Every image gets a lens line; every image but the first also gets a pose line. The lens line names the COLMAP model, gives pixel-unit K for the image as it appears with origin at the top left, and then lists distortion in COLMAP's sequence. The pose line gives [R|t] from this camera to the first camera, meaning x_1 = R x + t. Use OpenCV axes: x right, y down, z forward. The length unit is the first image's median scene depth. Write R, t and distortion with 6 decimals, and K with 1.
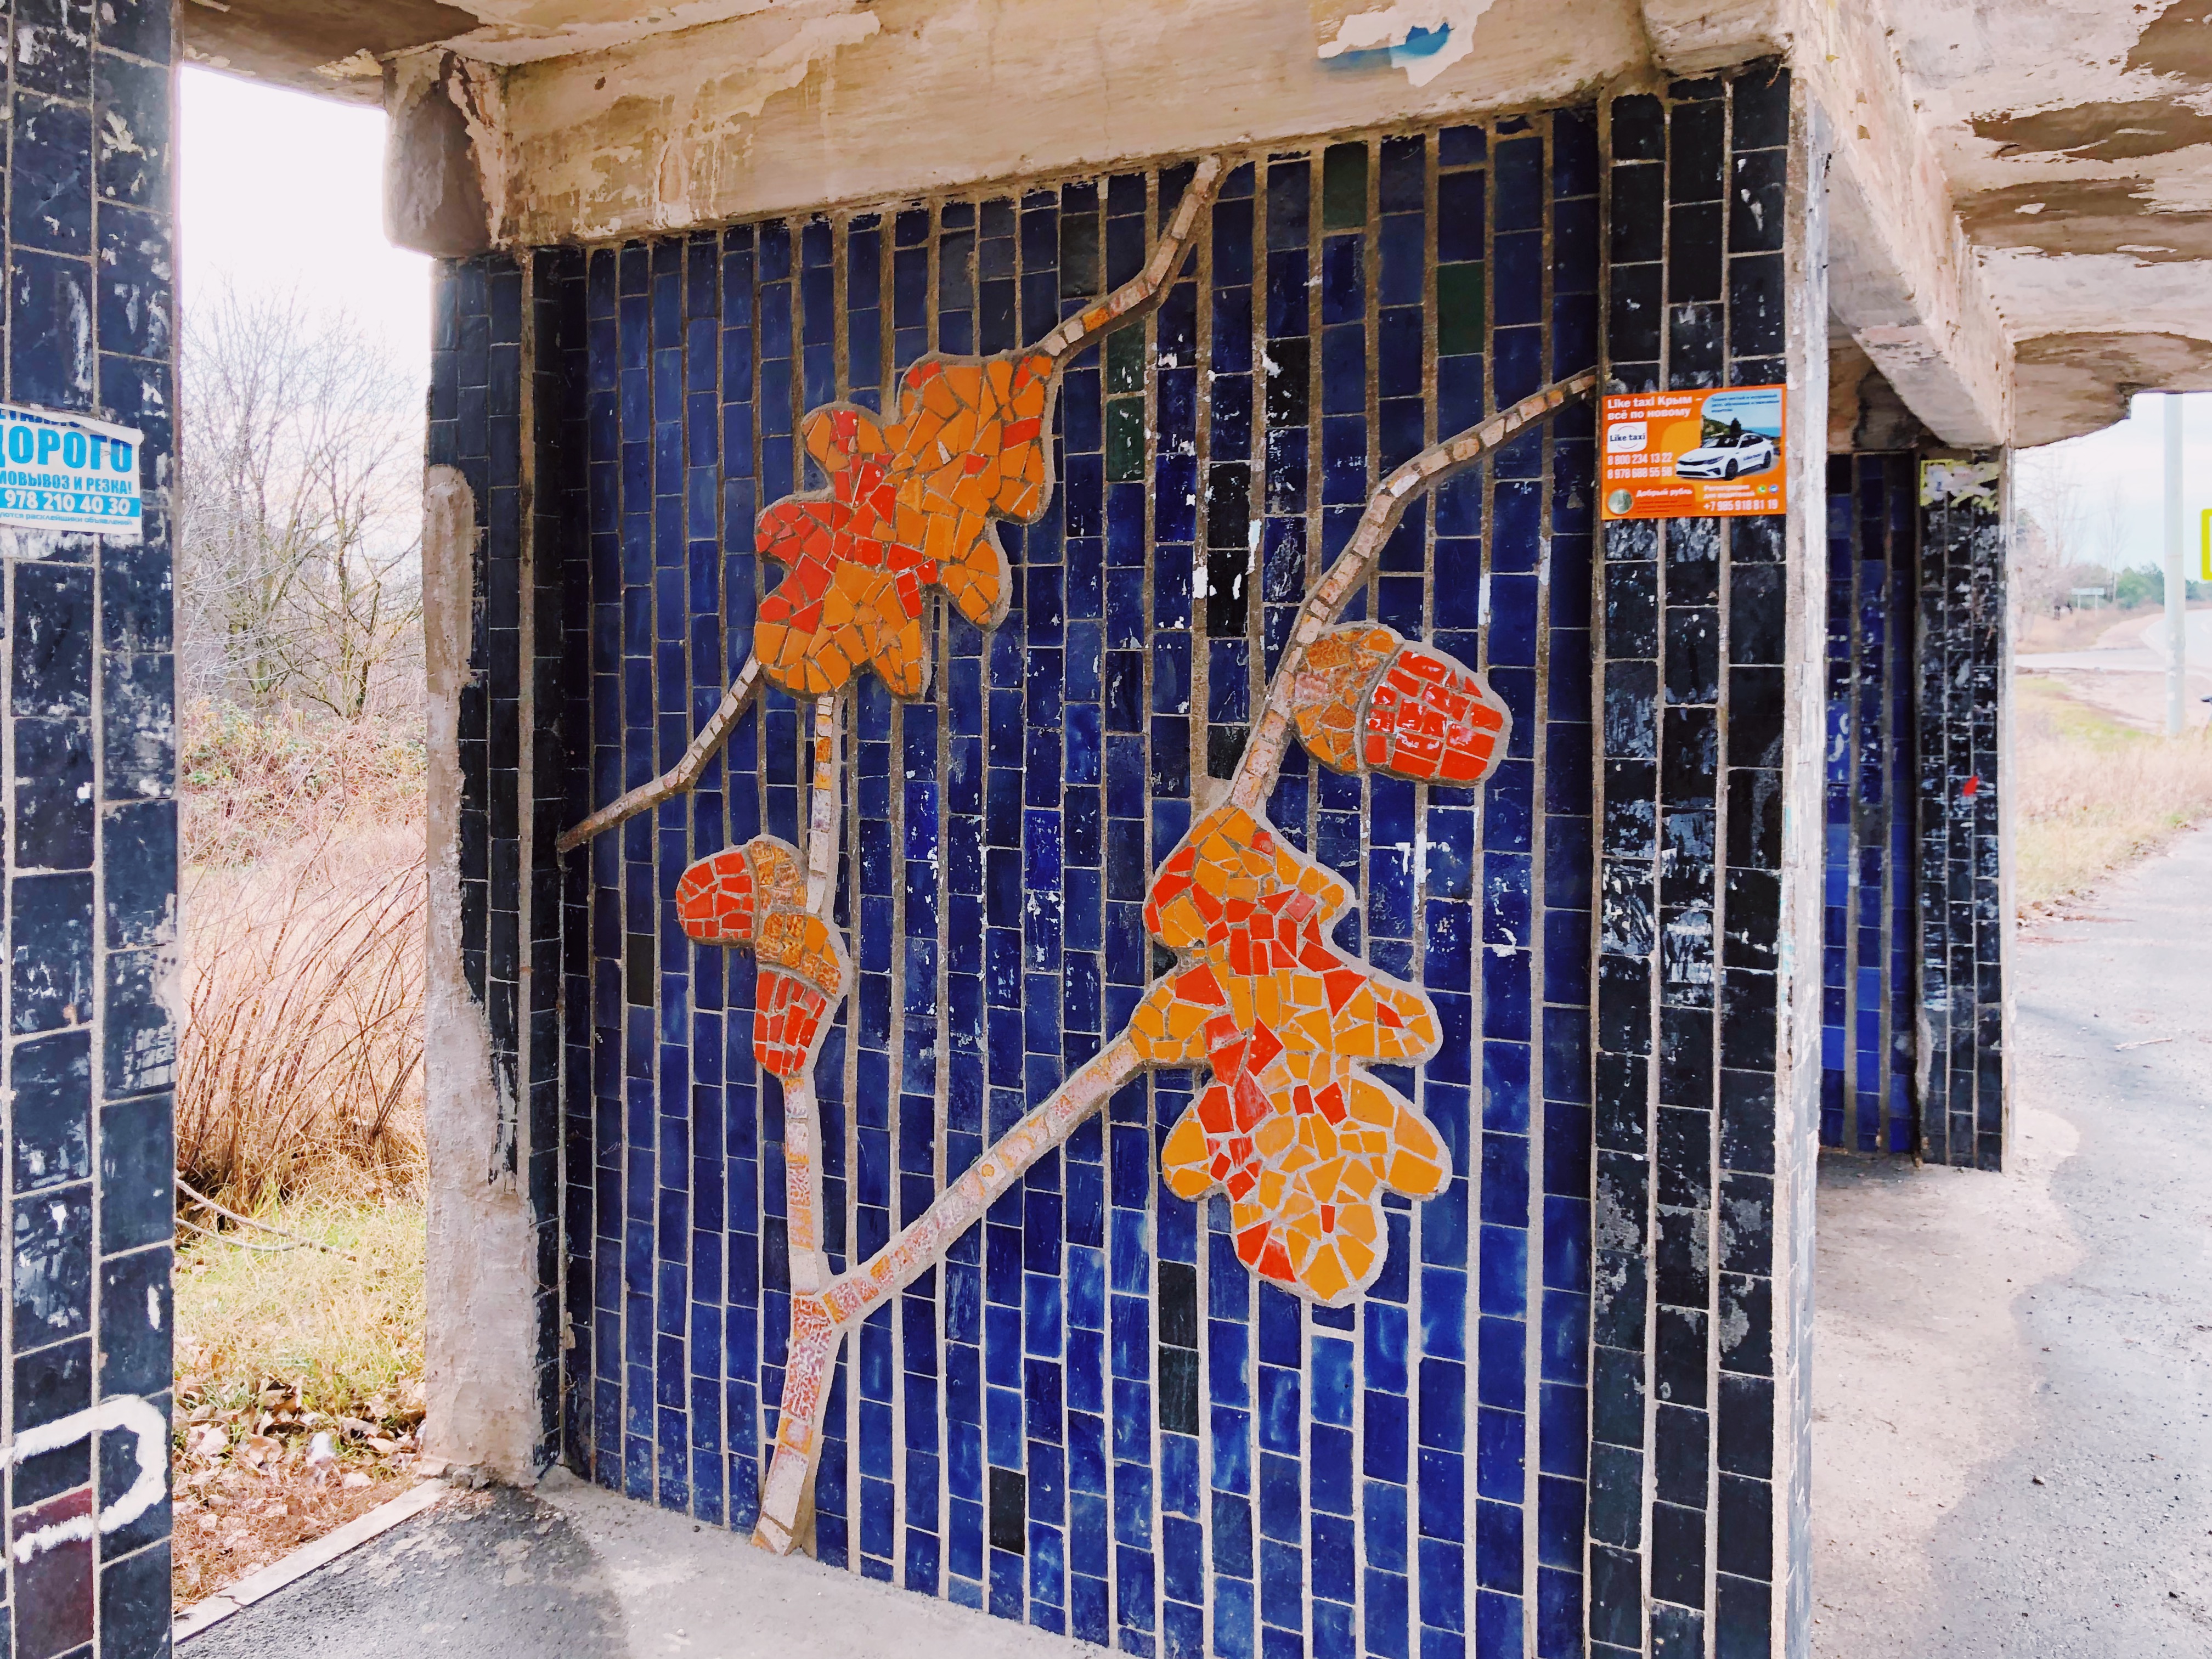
lens RADIAL K [[1873.2, 0, 1129.6], [0, 1873.2, 683.2], [0, 0, 1]] dist [0.037232, -0.050564]
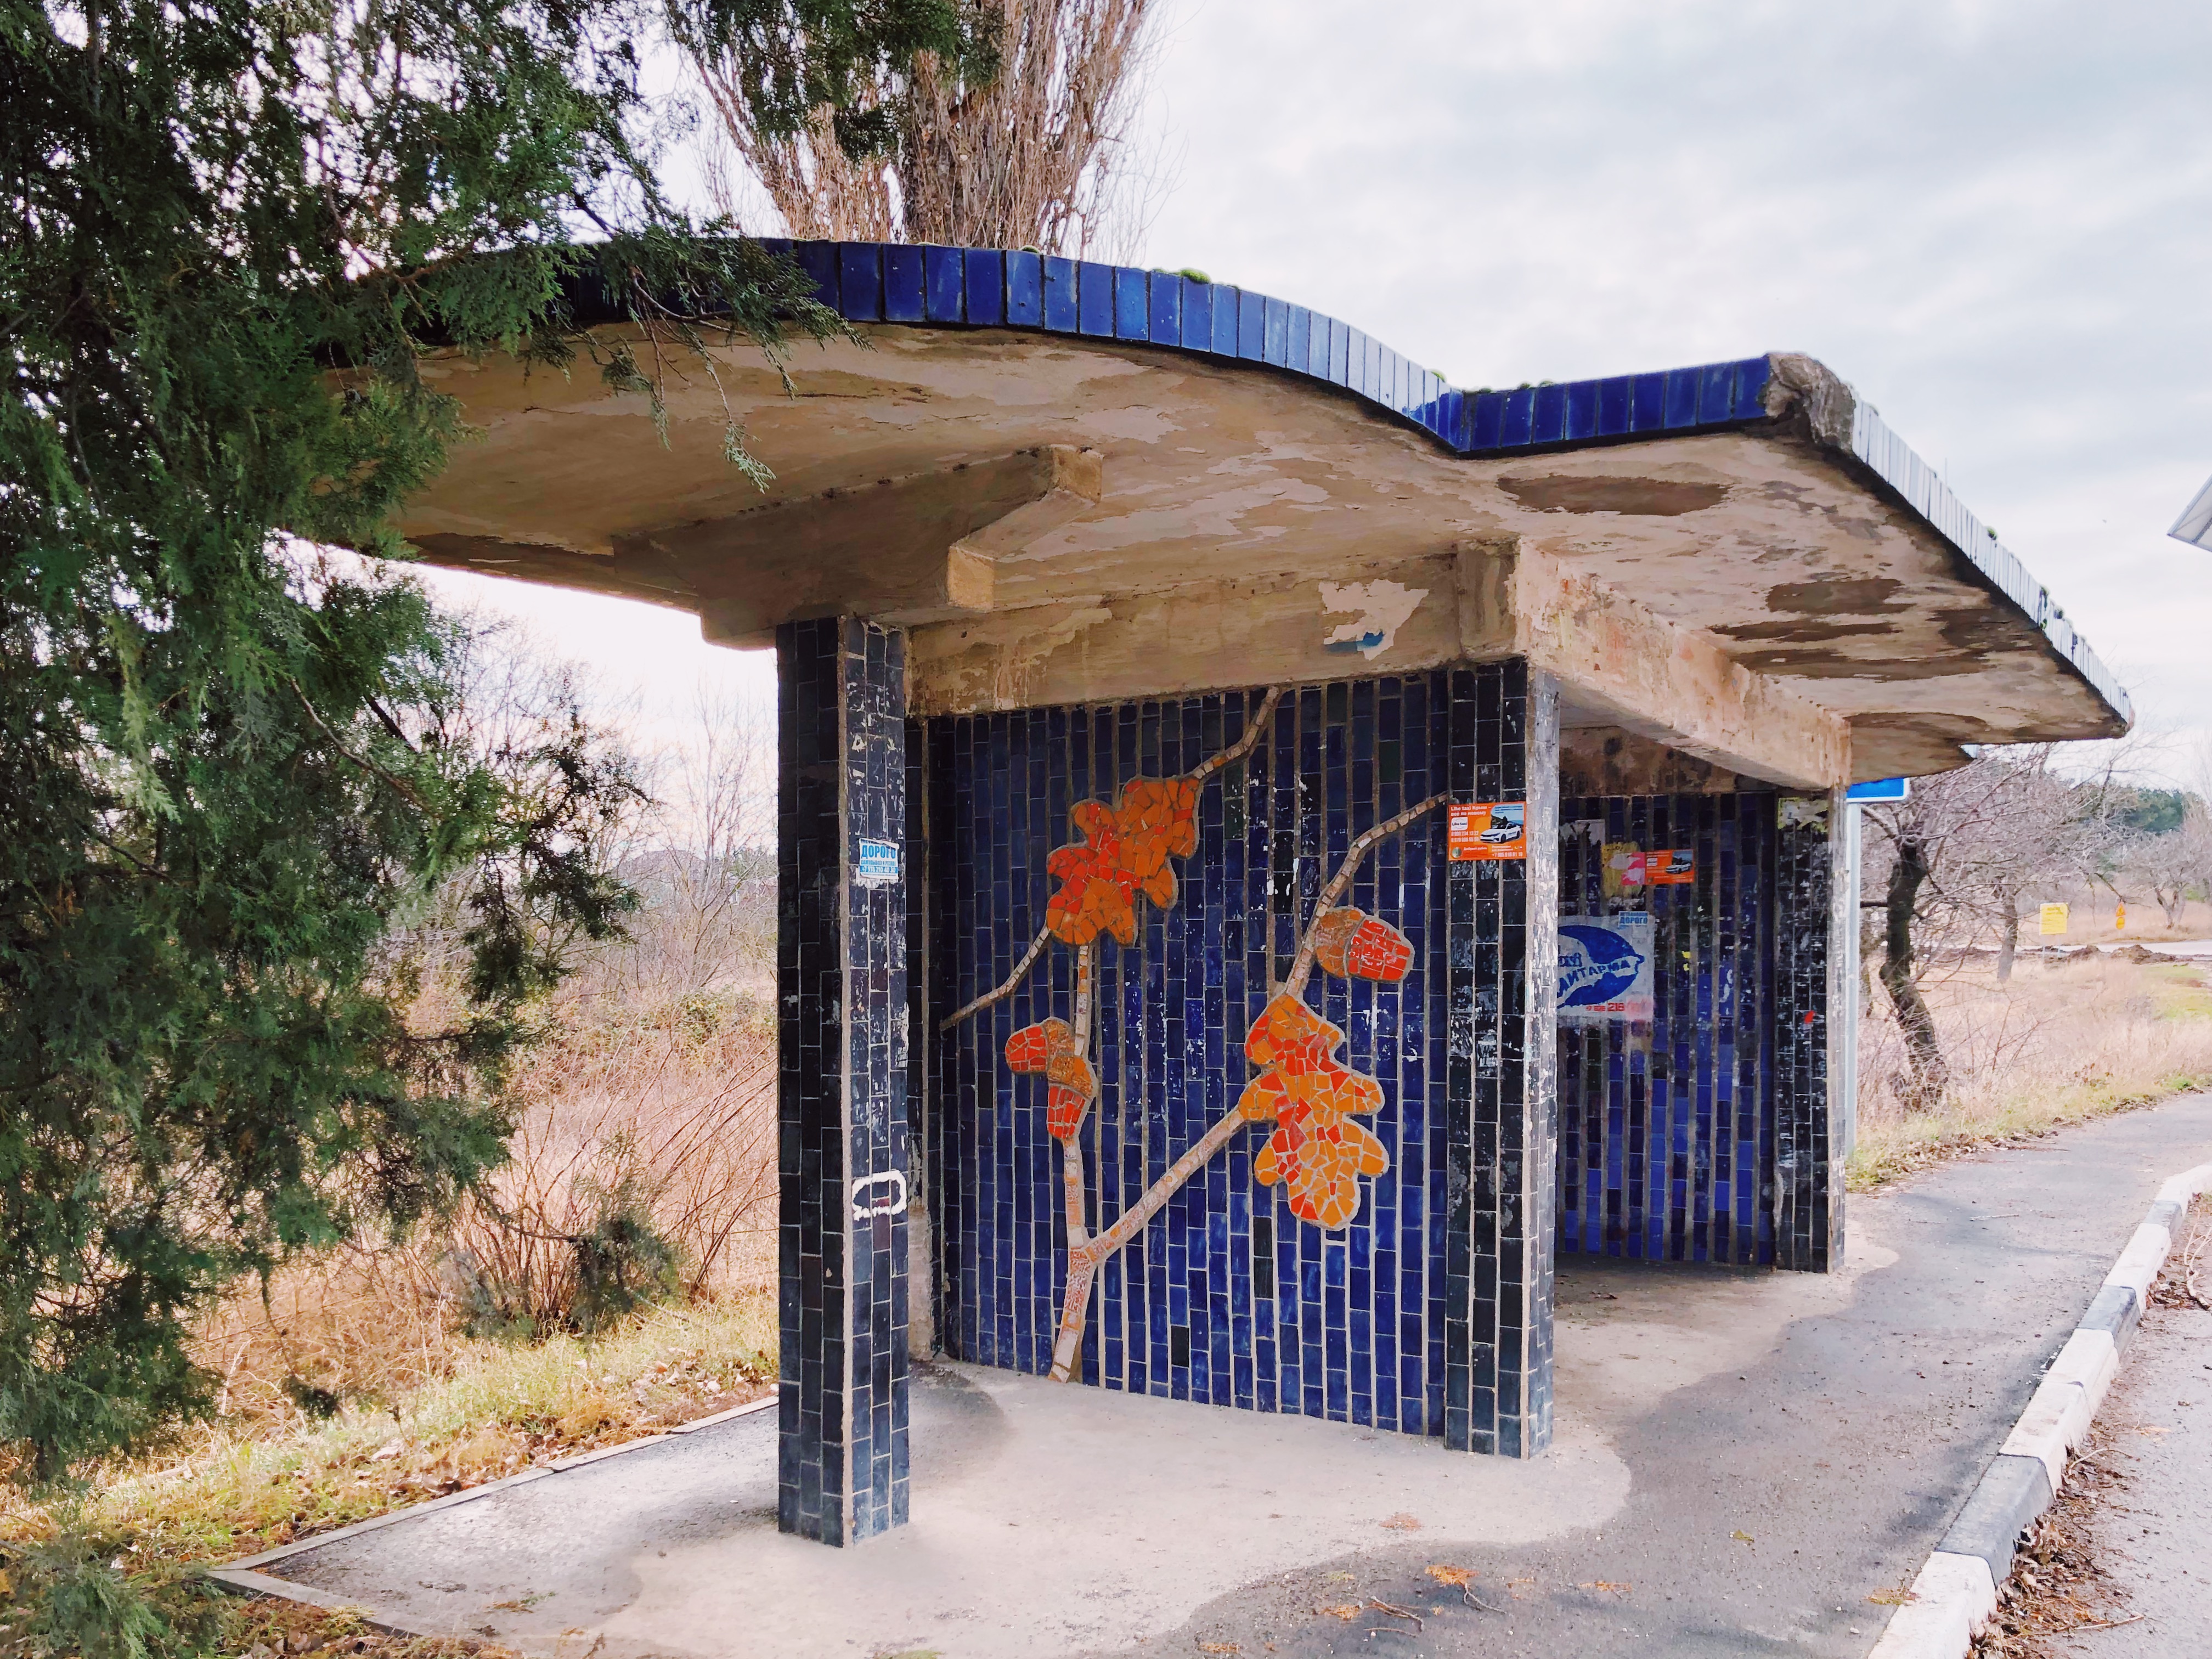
lens RADIAL K [[1863.1, 0, 1095.1], [0, 1863.1, 993.4], [0, 0, 1]] dist [0.038090, -0.032595]
pose [[0.996460, -0.004238, -0.083958, 0.015297], [0.004875, 0.999961, 0.007382, 0.044531], [0.083924, -0.007765, 0.996442, -1.047291]]
